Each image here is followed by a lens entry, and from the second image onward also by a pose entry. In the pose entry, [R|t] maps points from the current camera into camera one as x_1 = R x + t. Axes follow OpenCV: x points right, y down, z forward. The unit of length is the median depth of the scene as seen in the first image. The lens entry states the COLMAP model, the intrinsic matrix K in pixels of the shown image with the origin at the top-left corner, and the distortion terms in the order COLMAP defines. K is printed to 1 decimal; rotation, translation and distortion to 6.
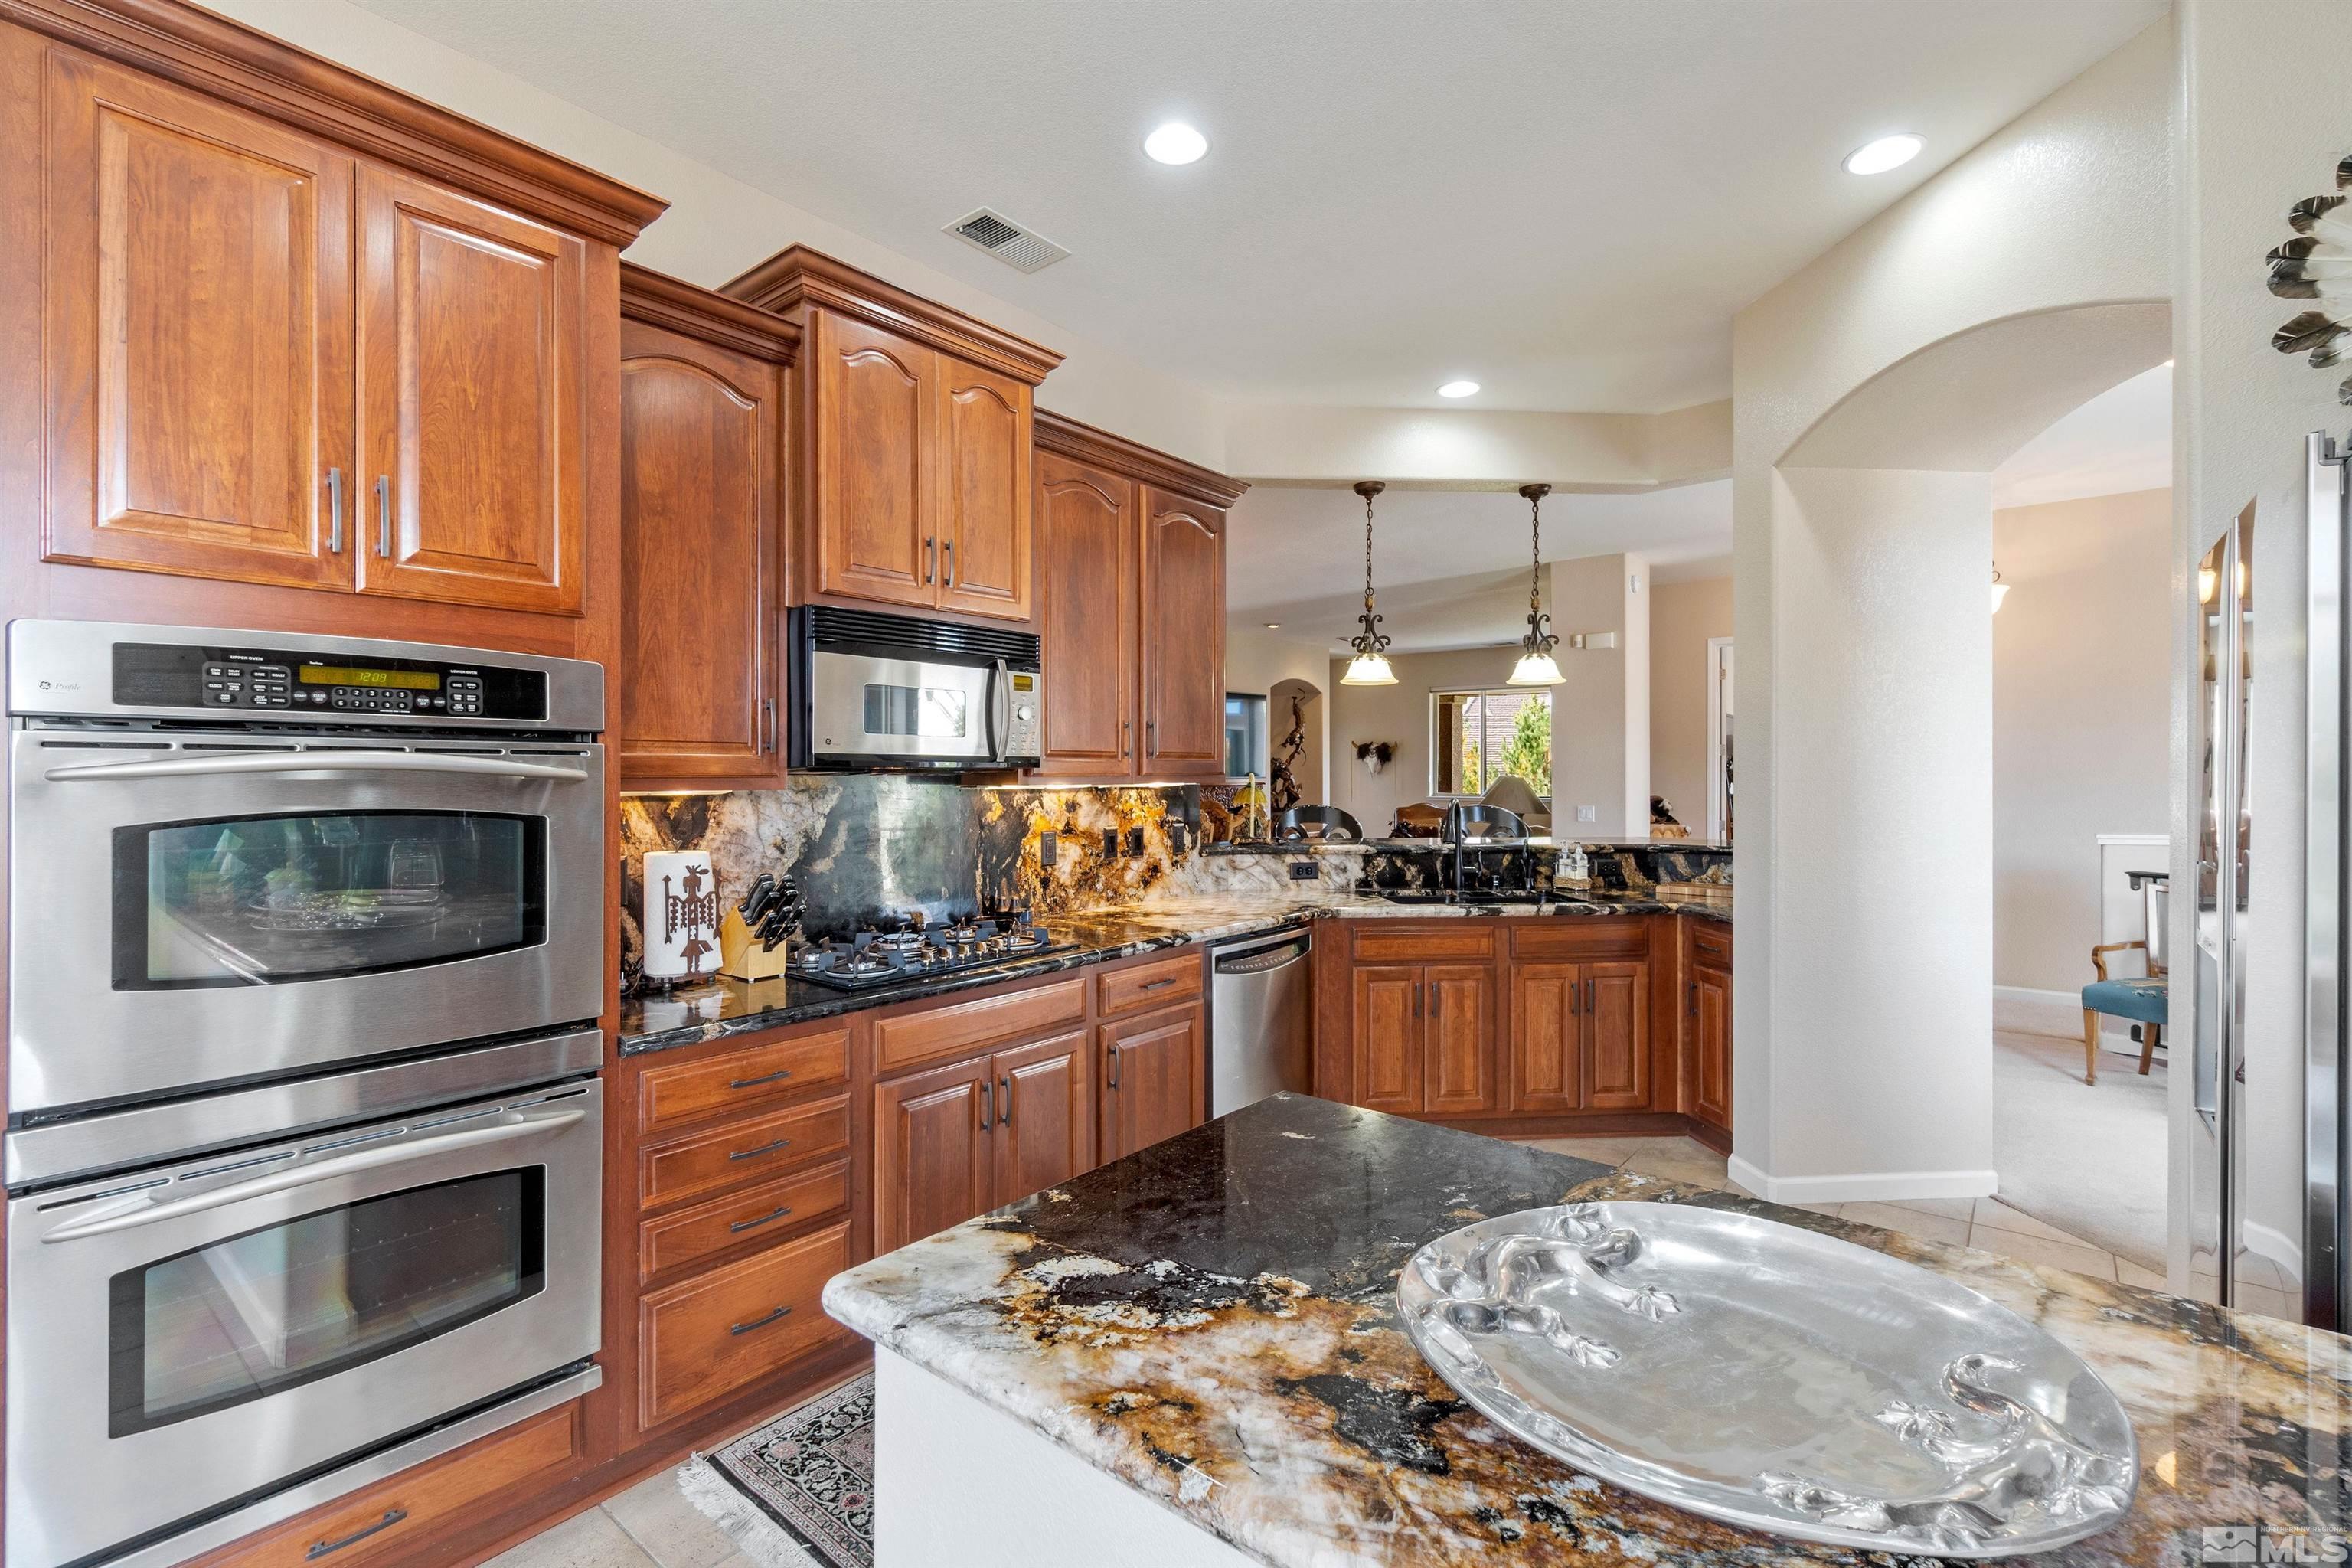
lens RADIAL K [[1009.6, 0, 1169.3], [0, 1009.6, 782.2], [0, 0, 1]] dist [-0.008338, 0.002383]
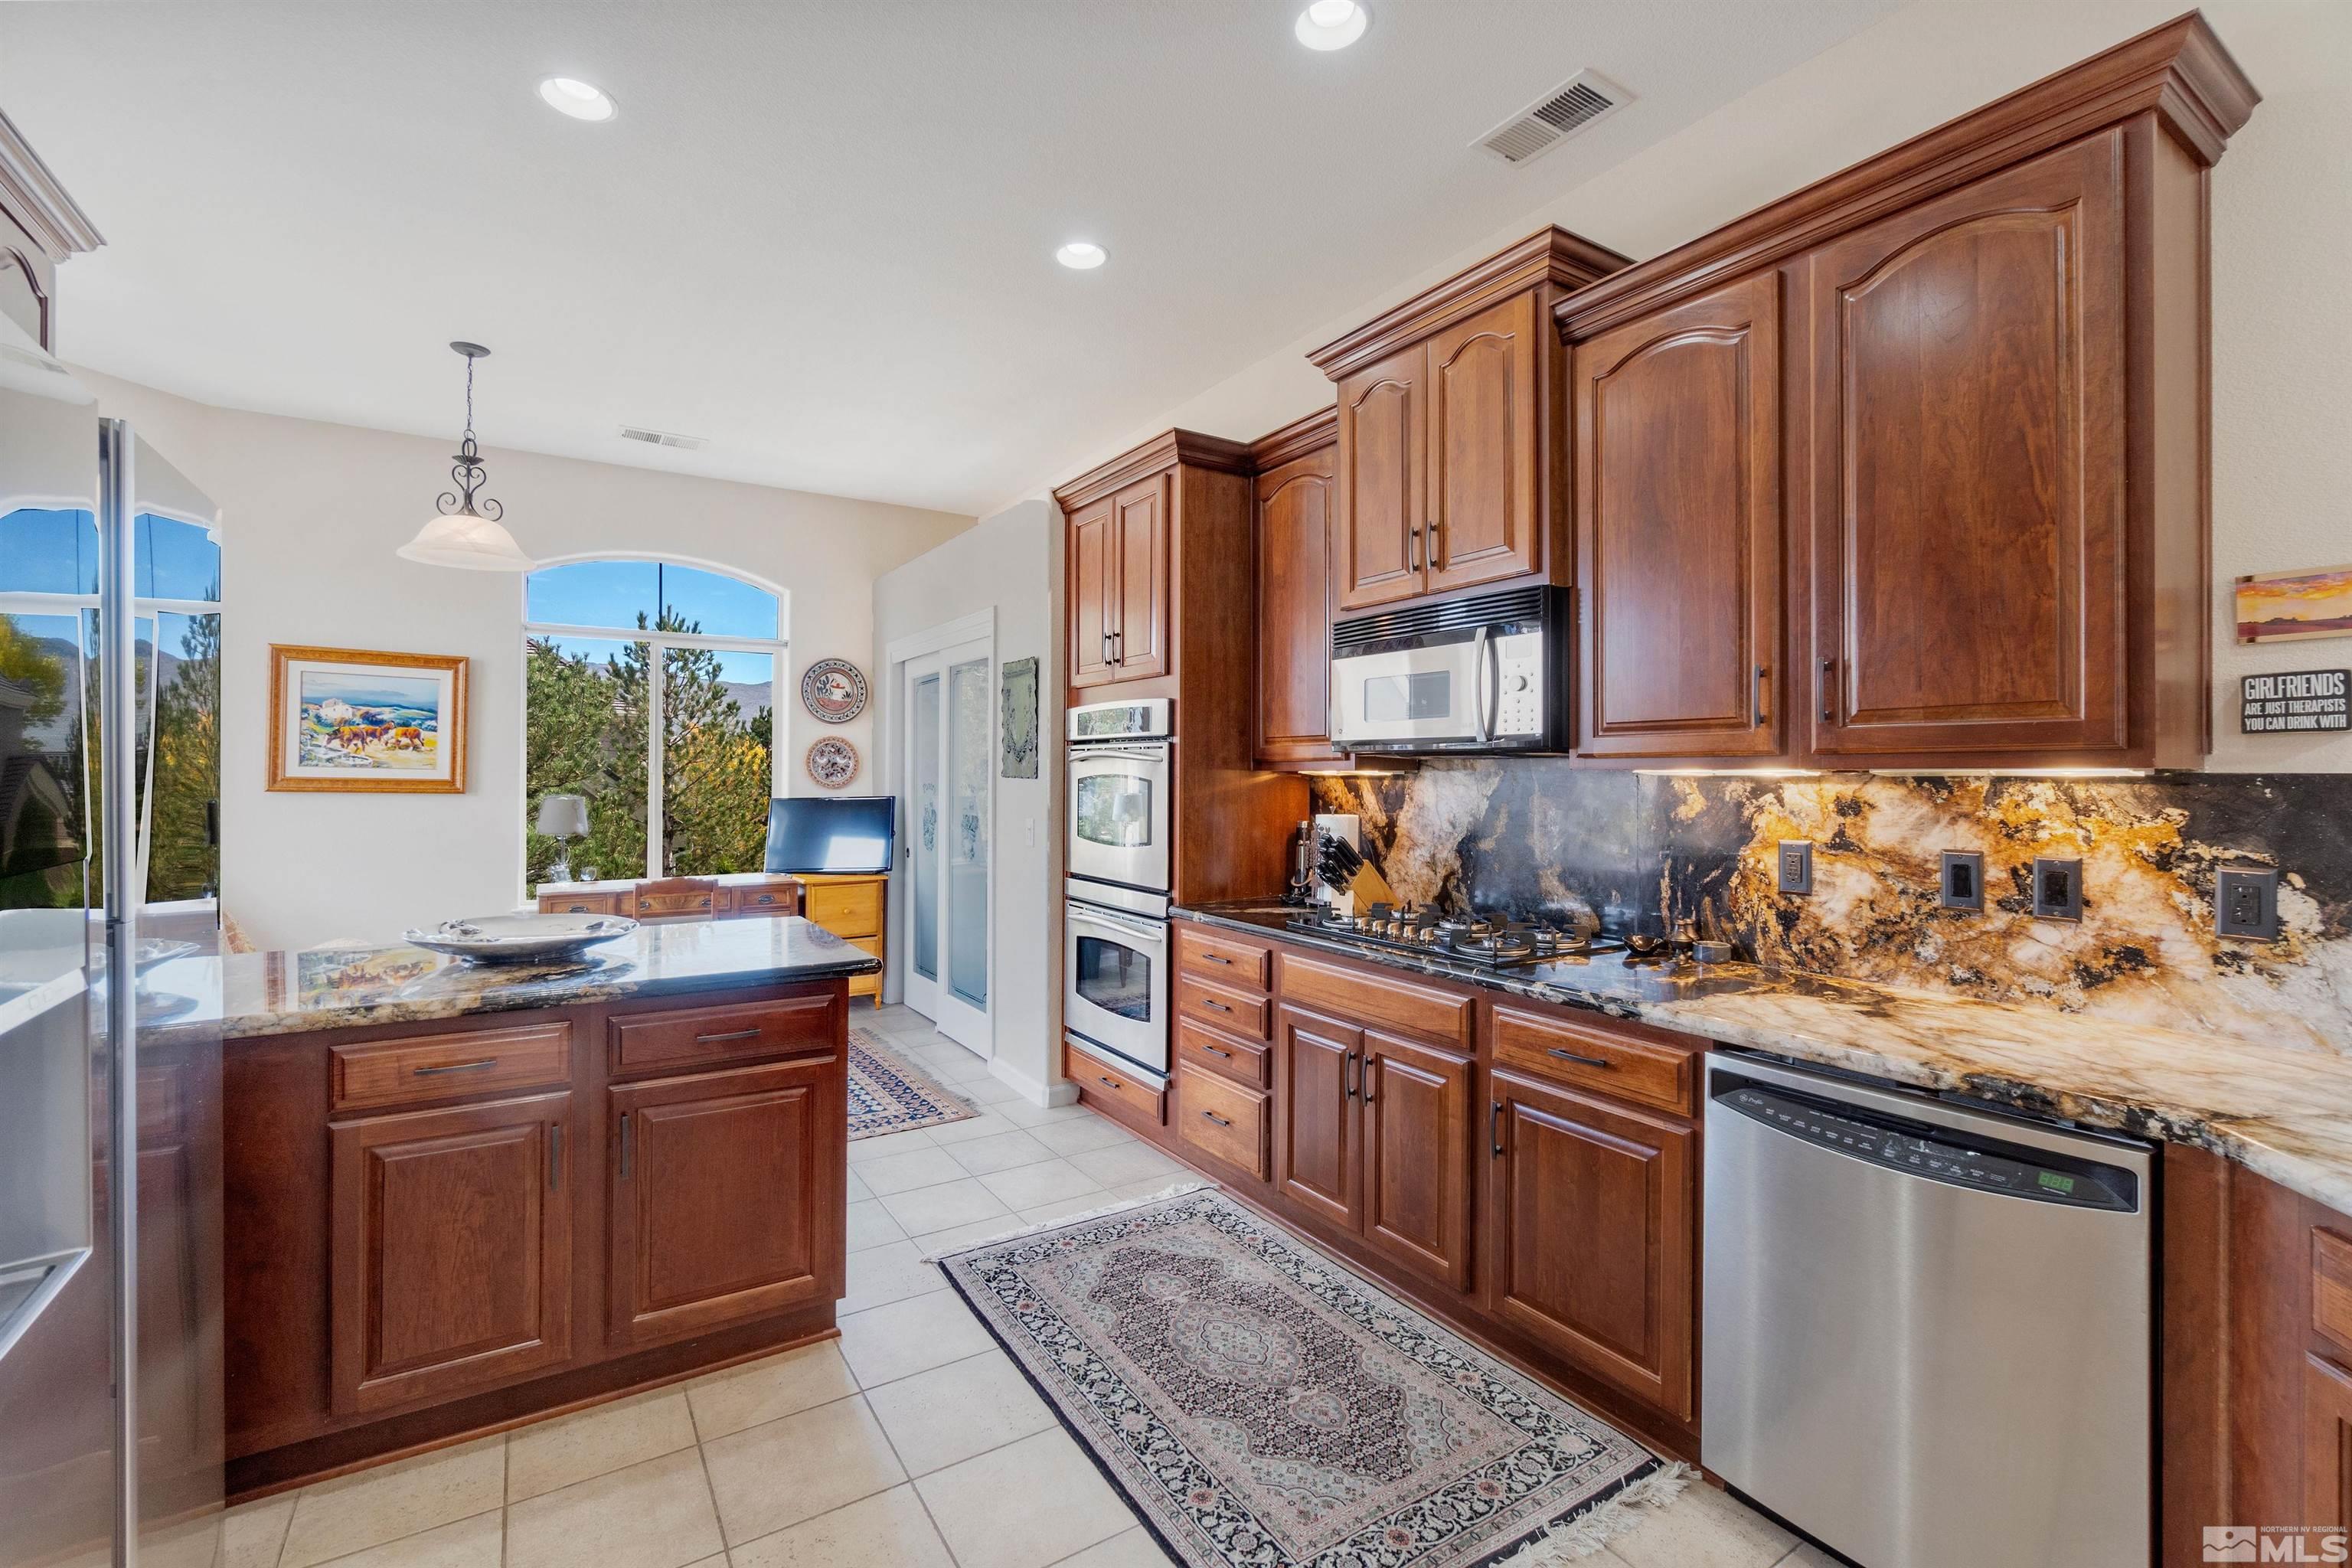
lens RADIAL K [[1009.6, 0, 1172.8], [0, 1009.6, 776.4], [0, 0, 1]] dist [-0.008338, 0.002383]
pose [[-0.288069, -0.001175, -0.957609, 0.635949], [-0.013938, 0.999898, 0.002966, 0.009831], [0.957508, 0.014202, -0.288056, 0.816491]]
